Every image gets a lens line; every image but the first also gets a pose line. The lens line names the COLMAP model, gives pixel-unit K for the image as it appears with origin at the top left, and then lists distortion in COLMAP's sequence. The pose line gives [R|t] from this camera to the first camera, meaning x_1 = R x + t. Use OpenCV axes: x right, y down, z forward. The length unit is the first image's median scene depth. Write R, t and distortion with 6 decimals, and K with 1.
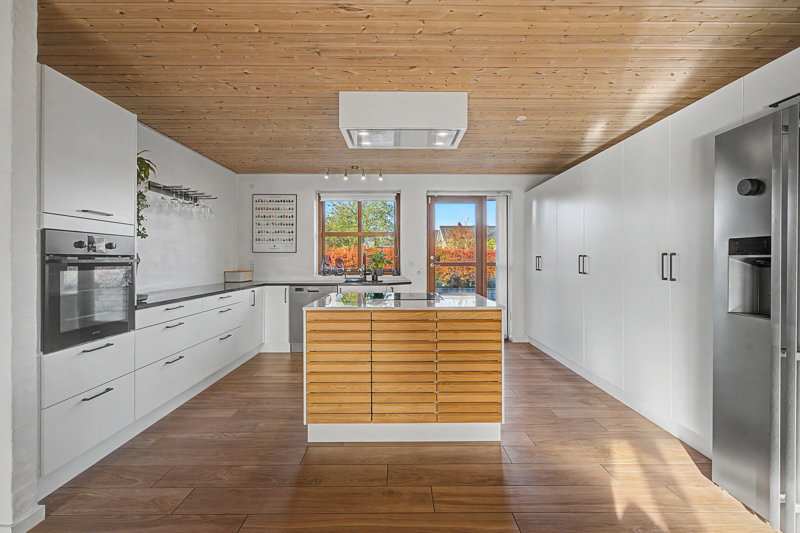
lens RADIAL K [[364.9, 0, 400.0], [0, 364.9, 266.5], [0, 0, 1]] dist [0.000157, -0.000035]
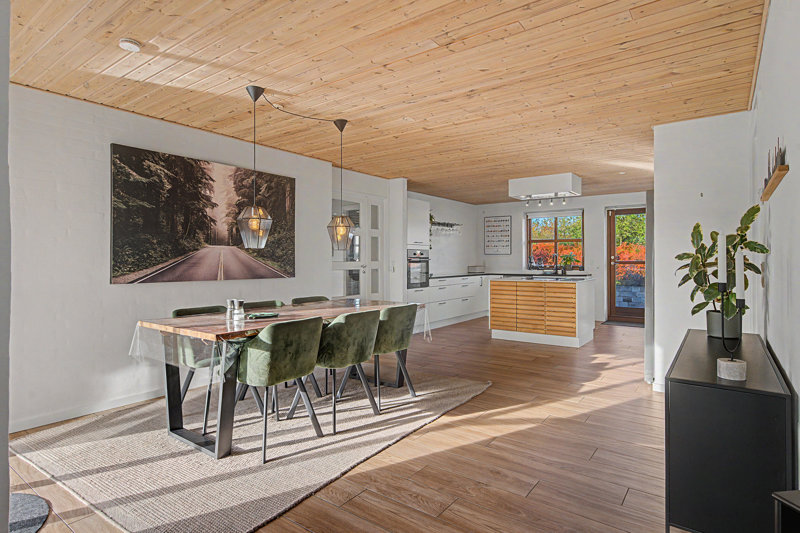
lens RADIAL K [[434.8, 0, 400.0], [0, 434.8, 266.5], [0, 0, 1]] dist [-0.000928, -0.000066]
pose [[0.800821, 0.010872, -0.598805, 0.435137], [-0.010897, 0.999934, 0.003581, 0.011088], [0.598804, 0.003657, 0.800887, -0.730159]]
